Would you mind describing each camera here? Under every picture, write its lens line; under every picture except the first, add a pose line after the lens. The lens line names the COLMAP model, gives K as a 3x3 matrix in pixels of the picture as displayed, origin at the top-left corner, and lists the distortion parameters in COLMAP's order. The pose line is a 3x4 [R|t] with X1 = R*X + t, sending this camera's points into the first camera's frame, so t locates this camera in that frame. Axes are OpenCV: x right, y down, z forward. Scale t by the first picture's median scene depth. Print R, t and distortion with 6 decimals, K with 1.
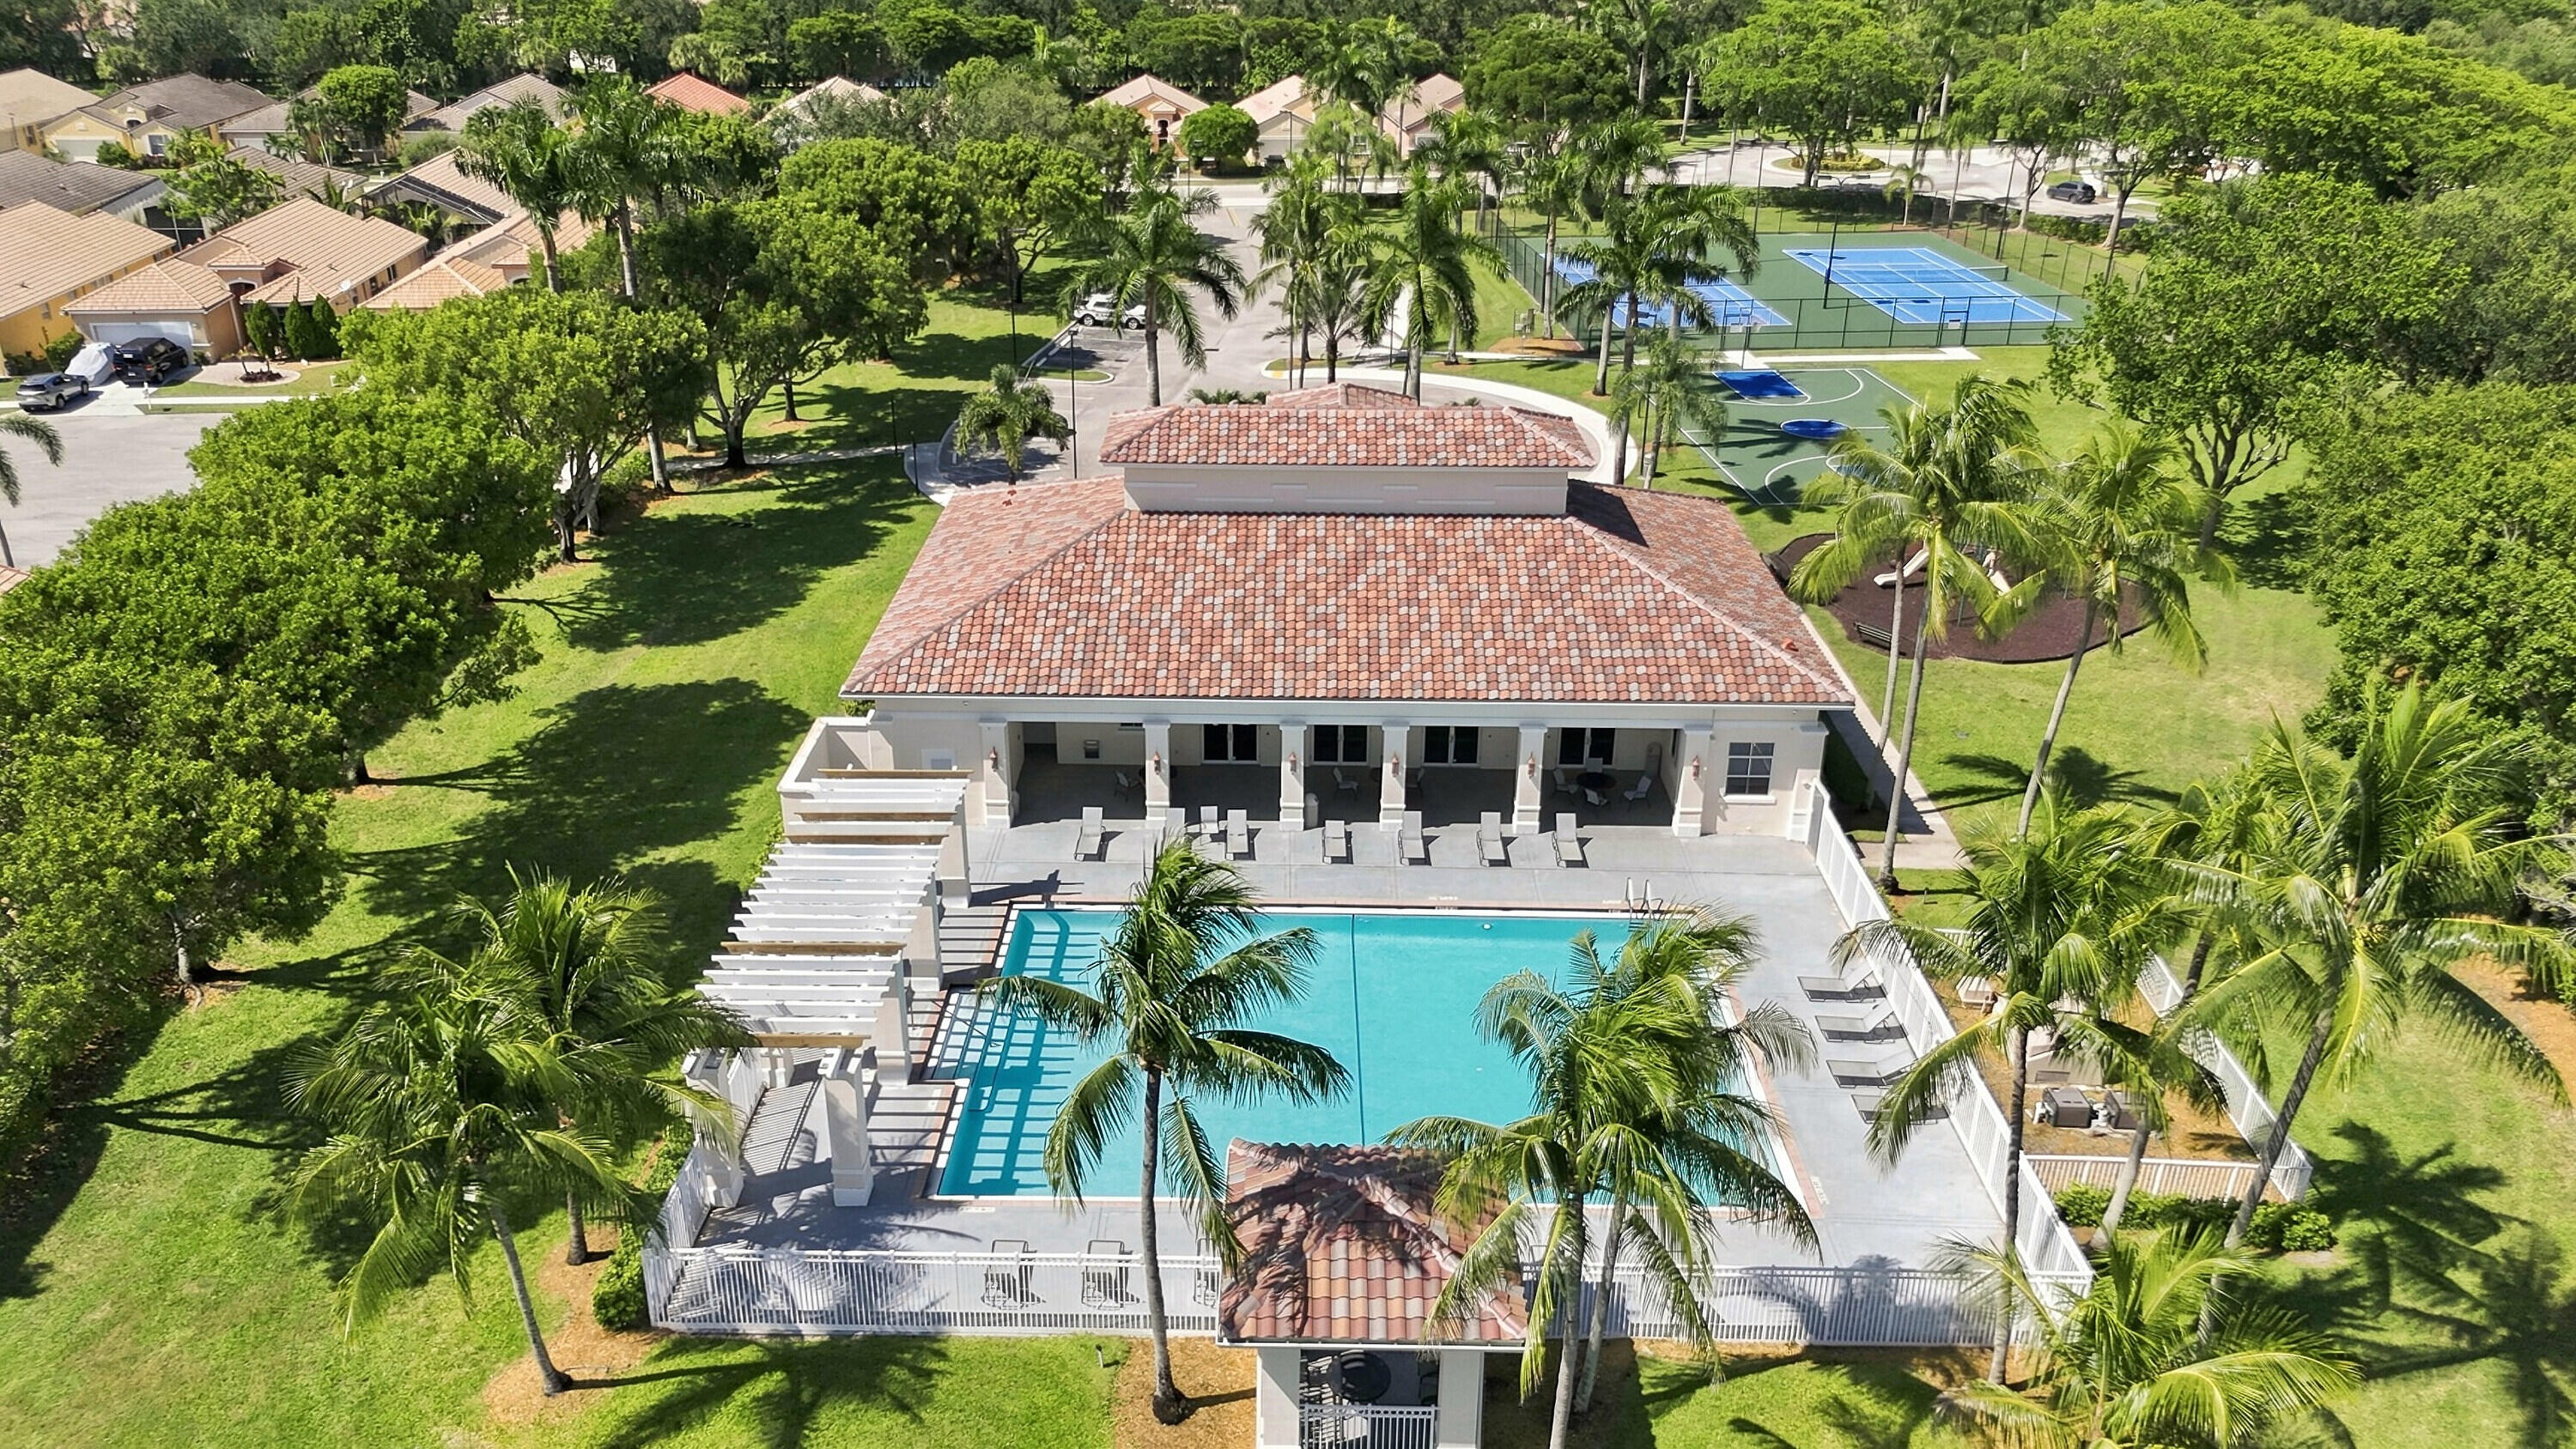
lens RADIAL K [[1888.3, 0, 1279.8], [0, 1888.3, 725.4], [0, 0, 1]] dist [0.036527, -0.016985]
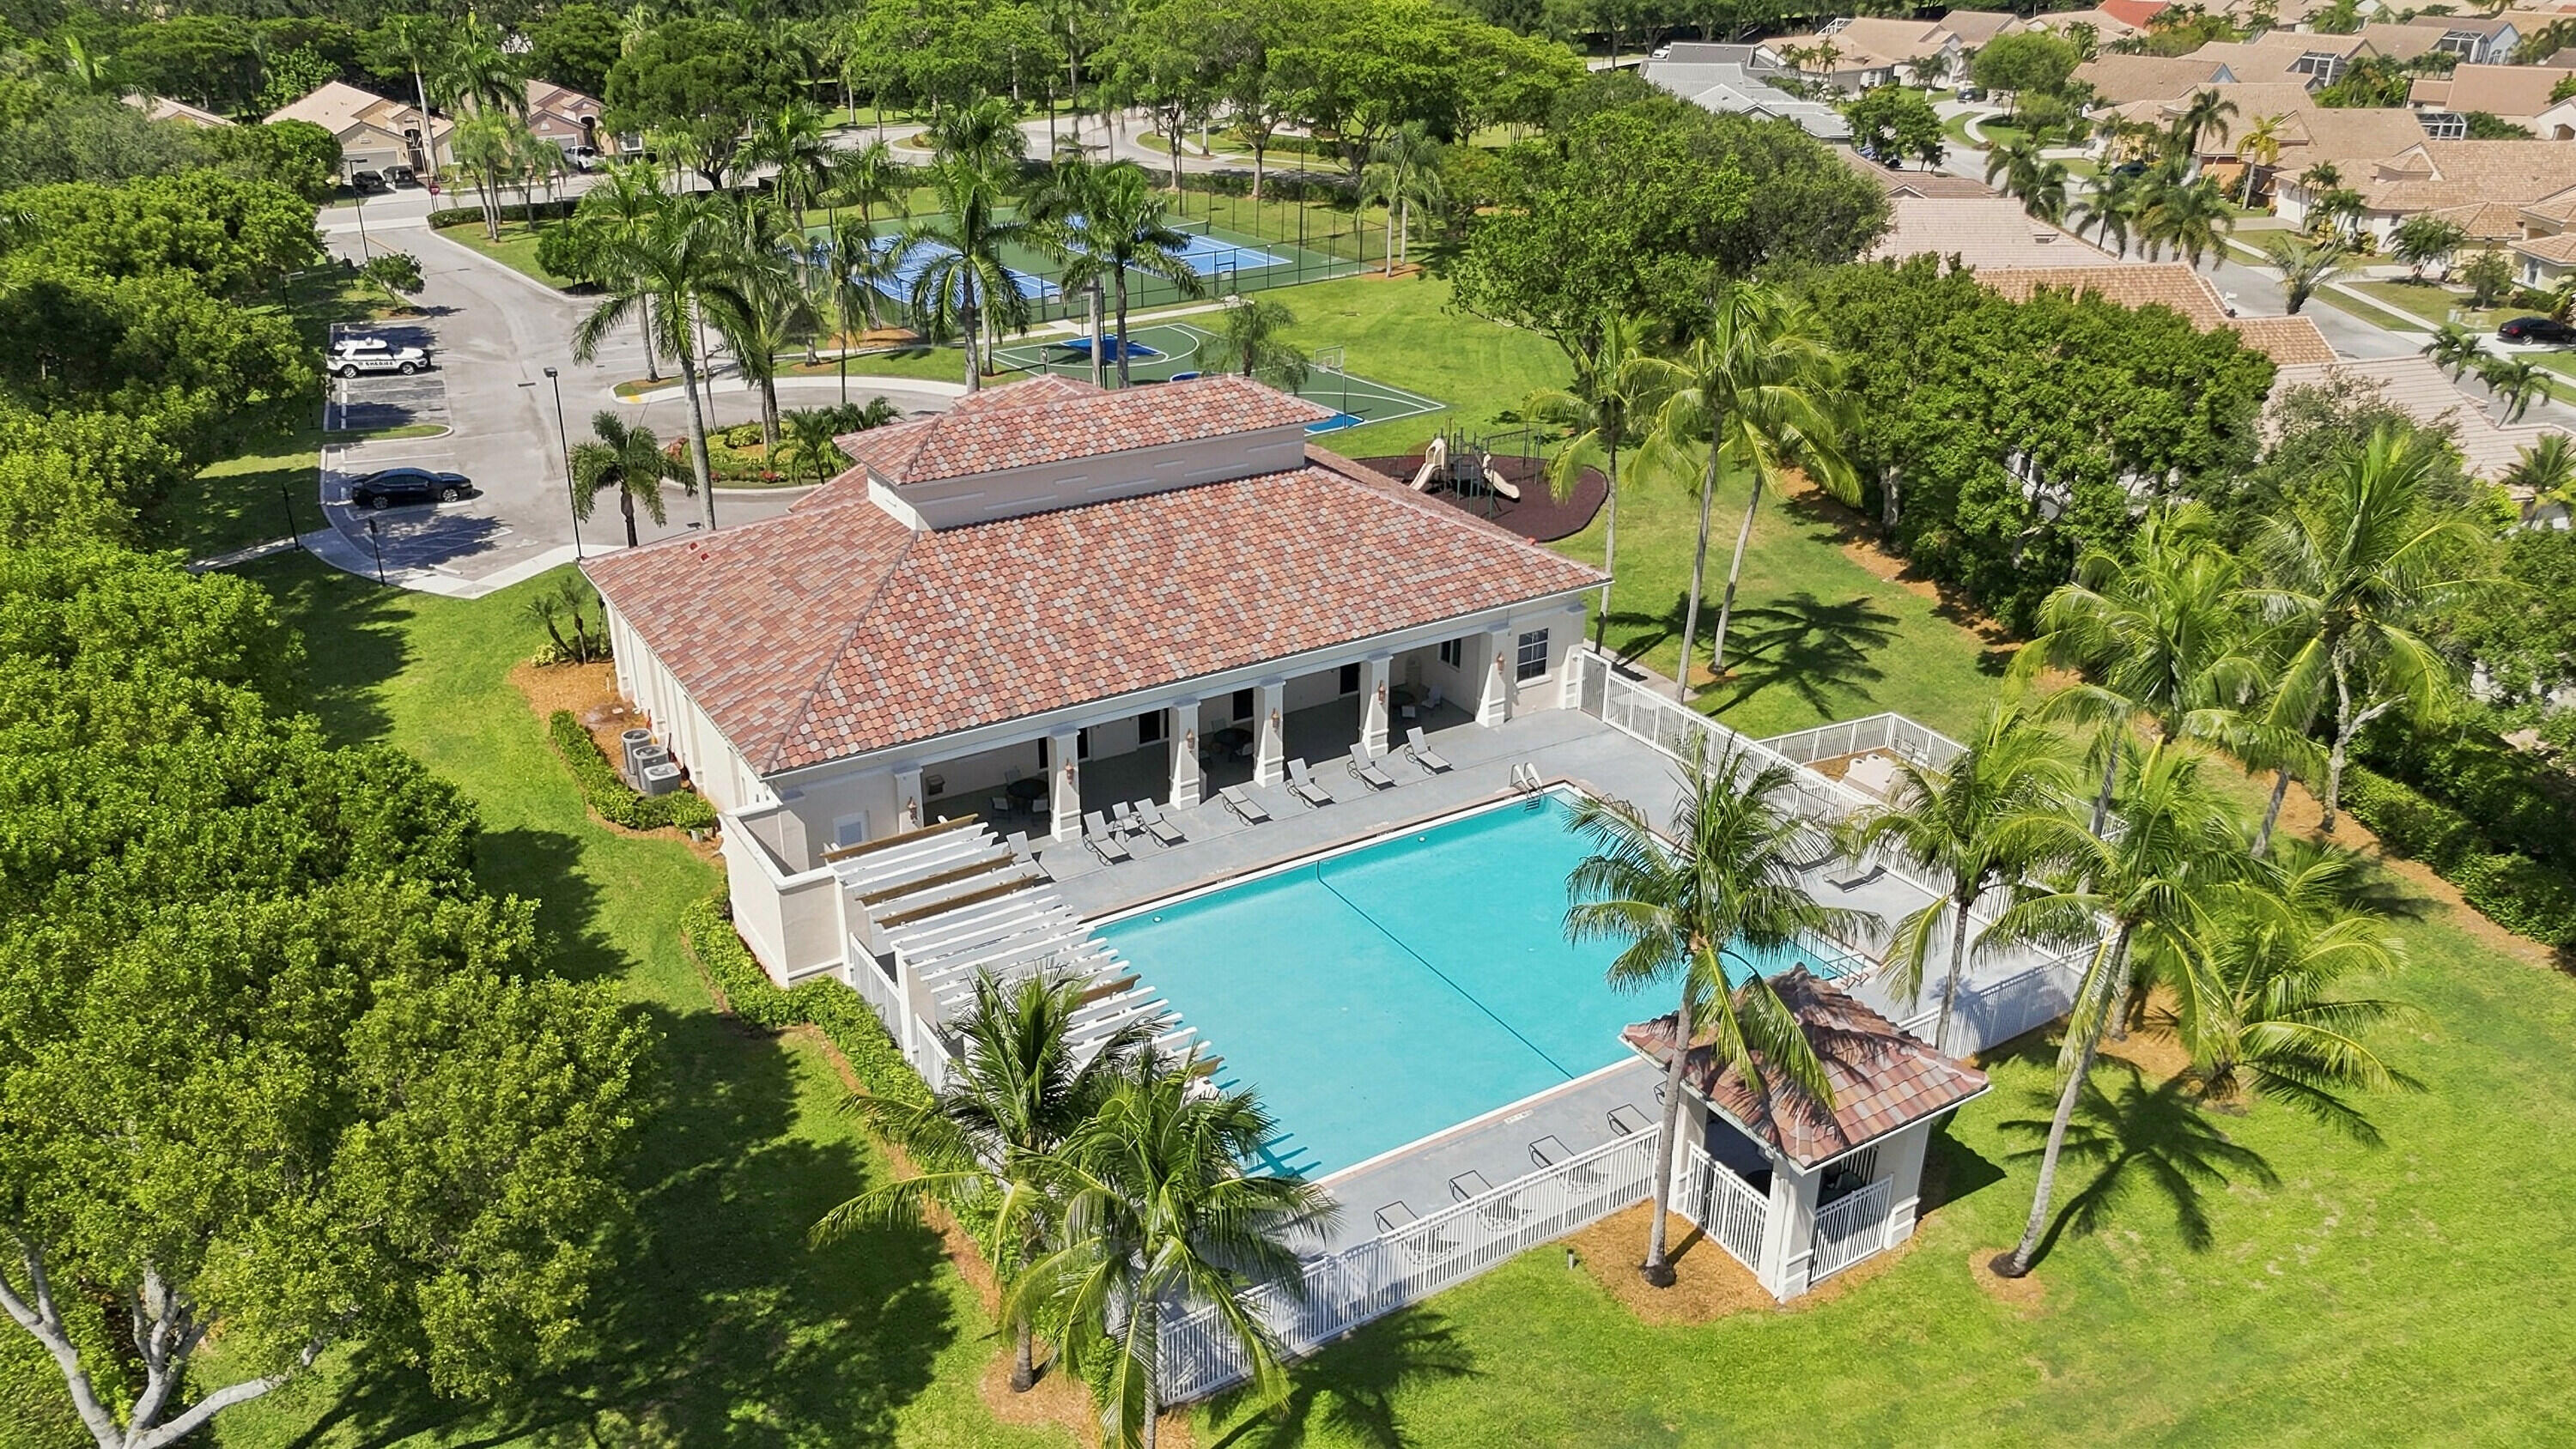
lens RADIAL K [[1888.3, 0, 1284.5], [0, 1888.3, 722.0], [0, 0, 1]] dist [0.036527, -0.016985]
pose [[0.842208, -0.223146, 0.490807, -0.441920], [0.220039, 0.973327, 0.064945, -0.044115], [-0.492207, 0.053299, 0.868845, 0.083418]]
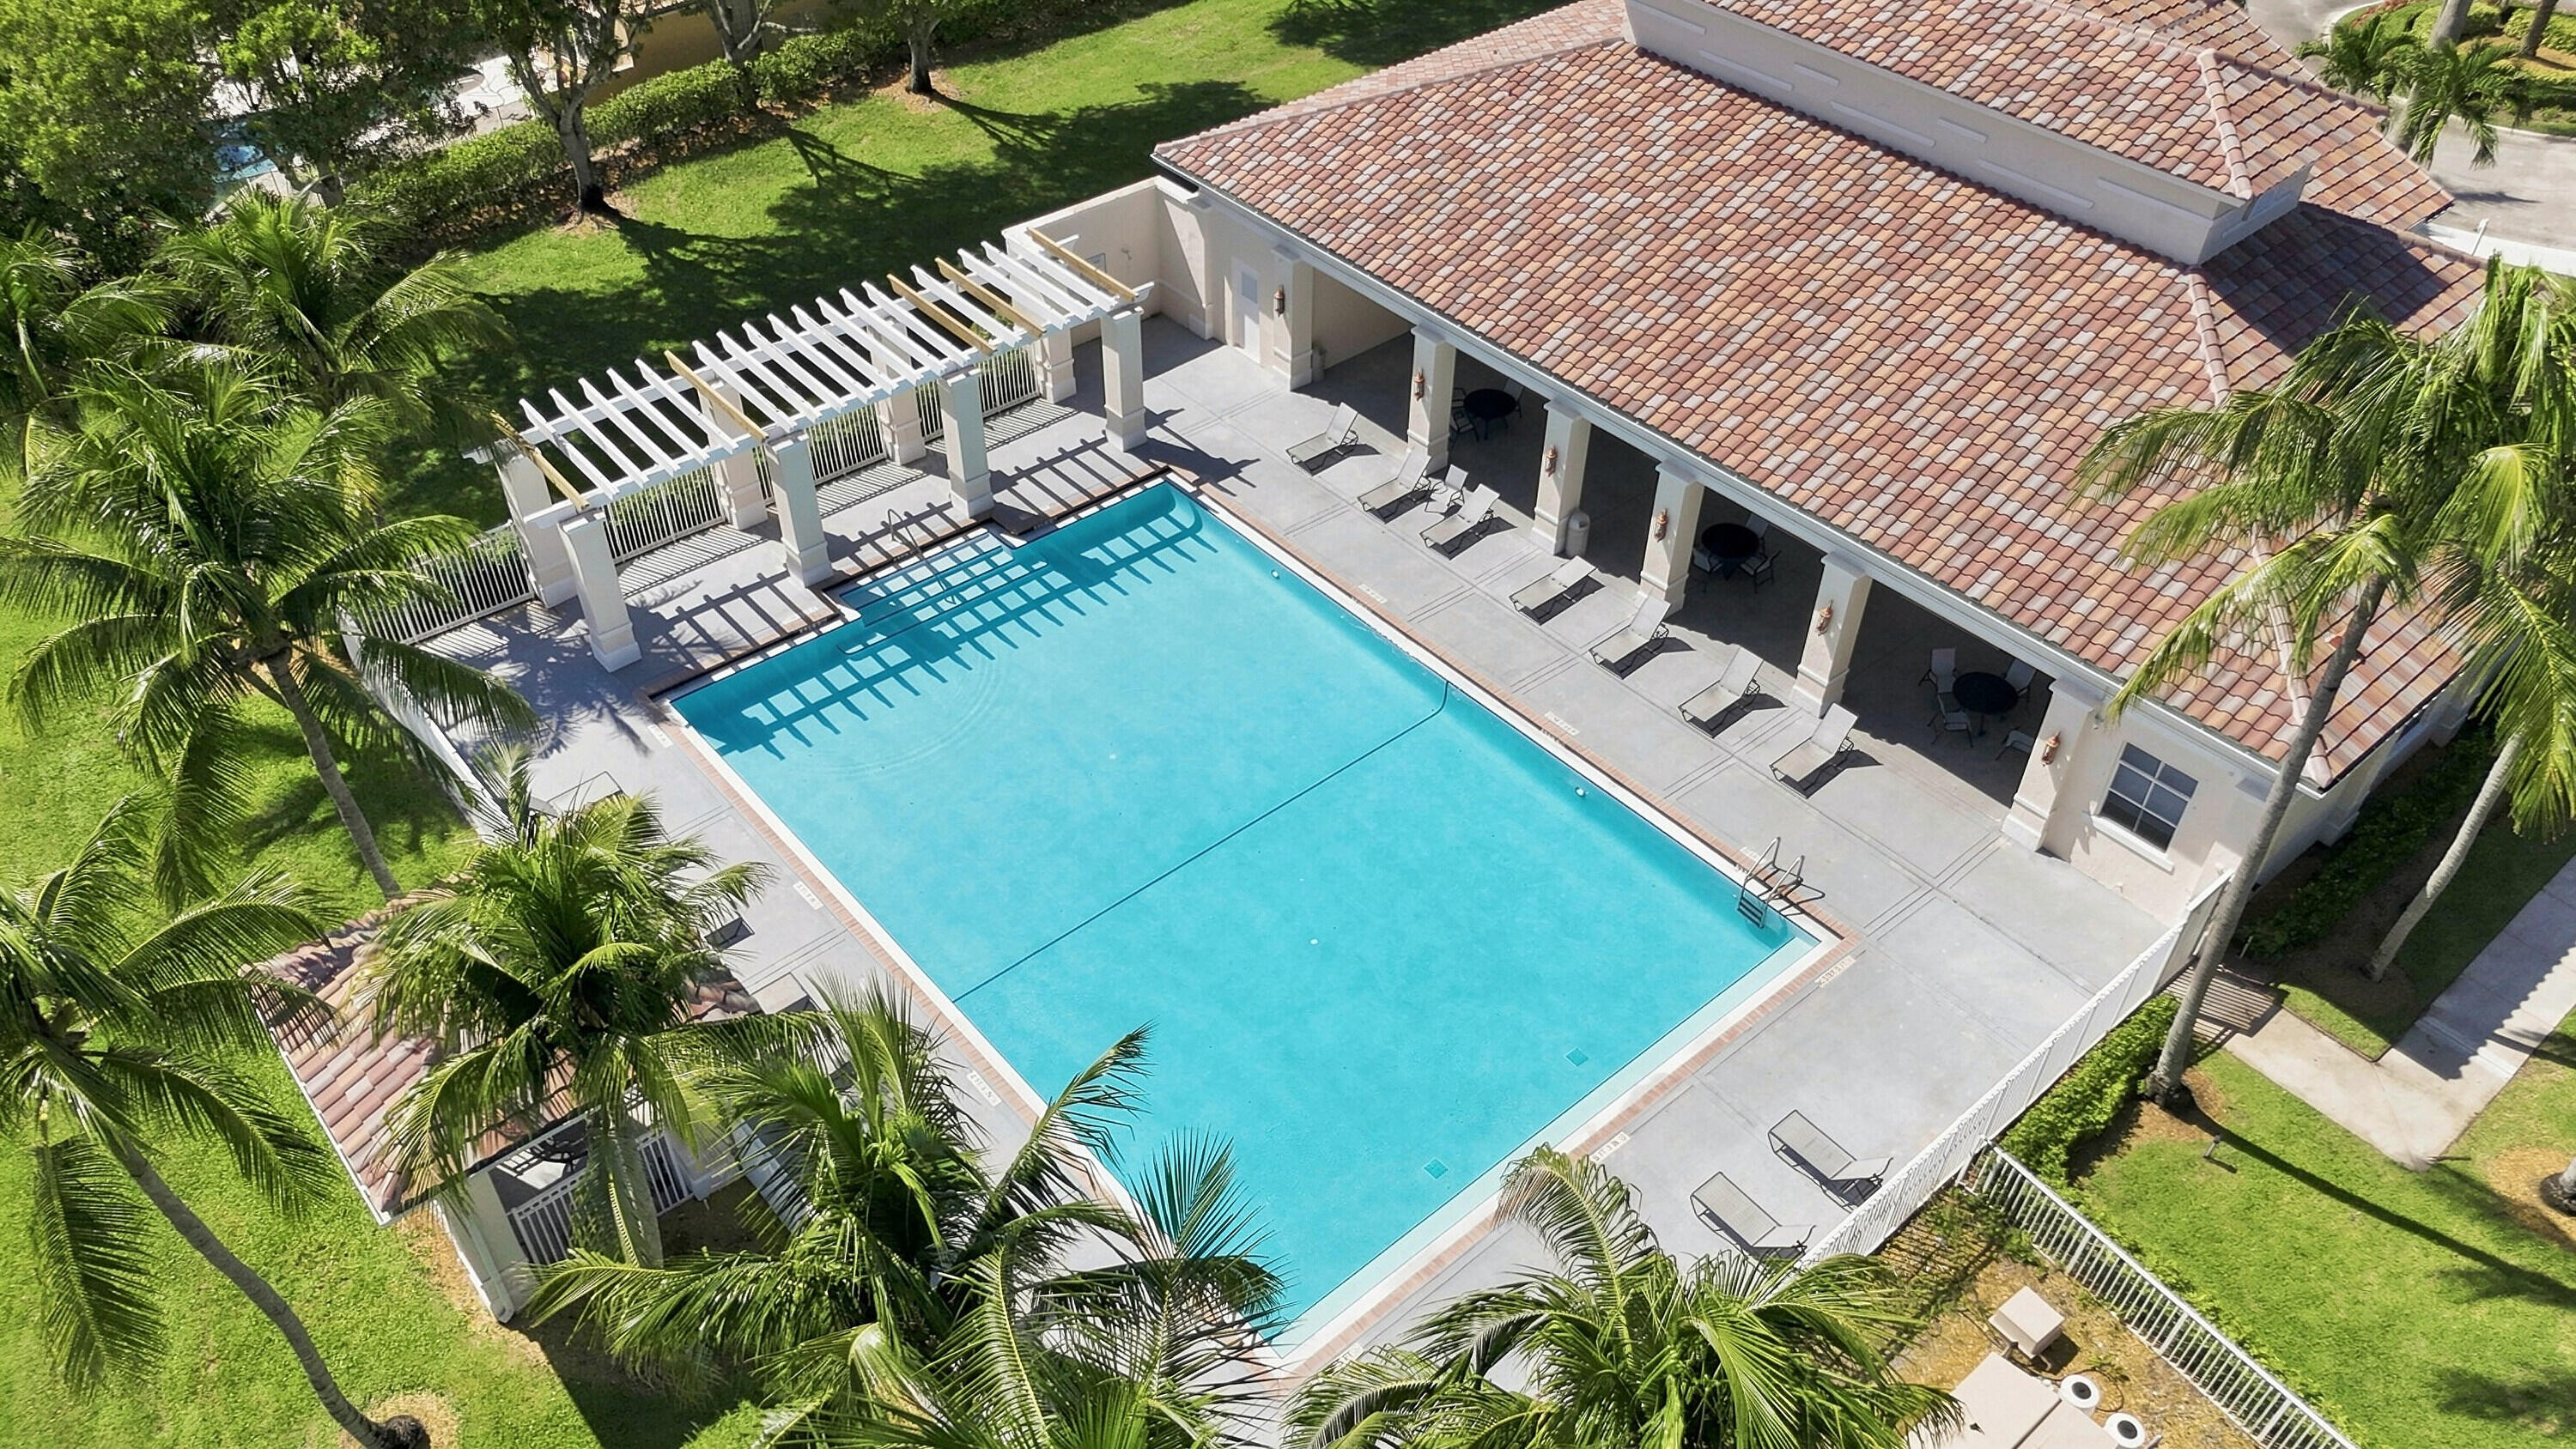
lens RADIAL K [[1888.3, 0, 1283.1], [0, 1888.3, 737.4], [0, 0, 1]] dist [0.036527, -0.016985]
pose [[0.659228, 0.499863, -0.561742, 0.386015], [-0.315870, 0.862034, 0.396389, -0.137606], [0.682381, -0.083873, 0.726169, 0.396526]]
